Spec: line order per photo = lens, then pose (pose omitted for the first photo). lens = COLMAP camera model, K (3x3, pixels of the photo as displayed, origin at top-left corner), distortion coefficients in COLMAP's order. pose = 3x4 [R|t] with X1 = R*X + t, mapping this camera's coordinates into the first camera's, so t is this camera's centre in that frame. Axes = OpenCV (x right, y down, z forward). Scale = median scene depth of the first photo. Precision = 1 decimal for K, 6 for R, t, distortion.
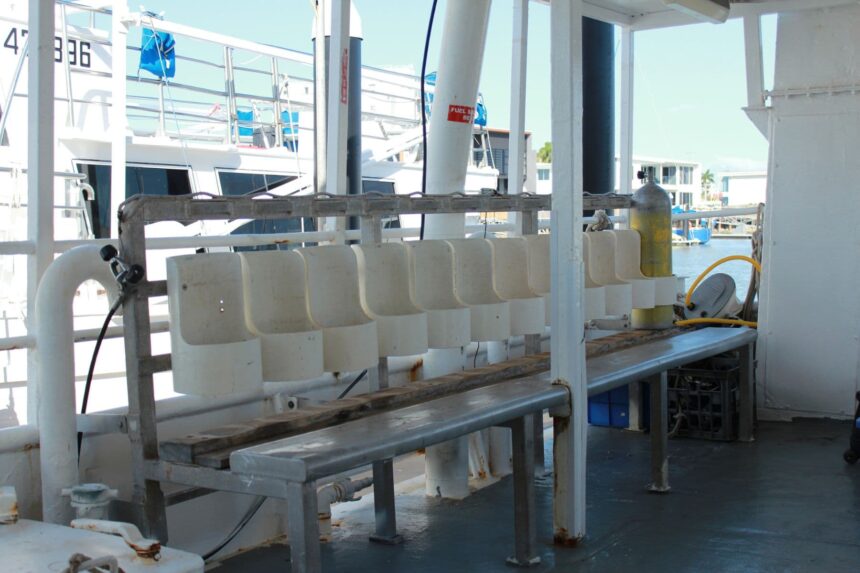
lens RADIAL K [[1103.0, 0, 430.0], [0, 1103.0, 286.5], [0, 0, 1]] dist [-0.066119, 0.063080]
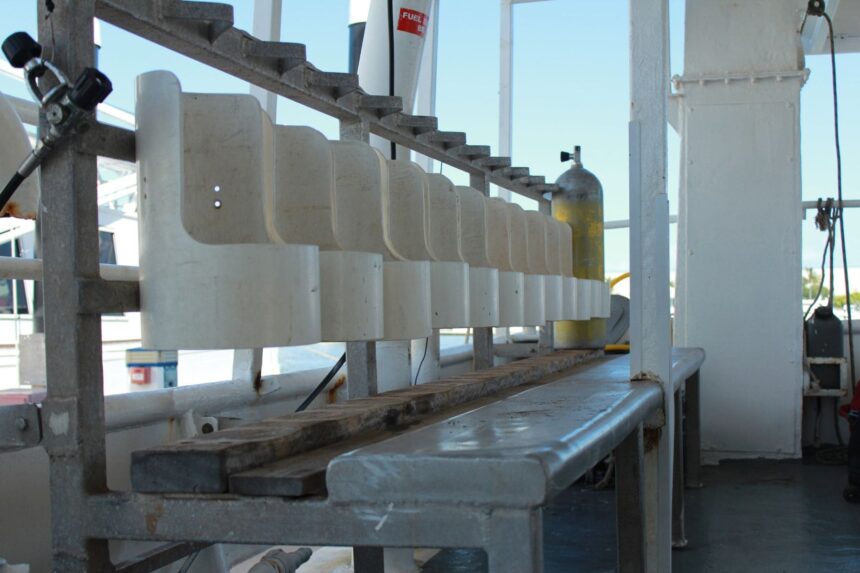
lens RADIAL K [[1103.0, 0, 430.0], [0, 1103.0, 286.5], [0, 0, 1]] dist [-0.066119, 0.063080]
pose [[0.950932, 0.015366, 0.309017, -0.237580], [0.012512, 0.996039, -0.088033, 0.099994], [-0.309146, 0.087579, 0.946974, 0.451967]]
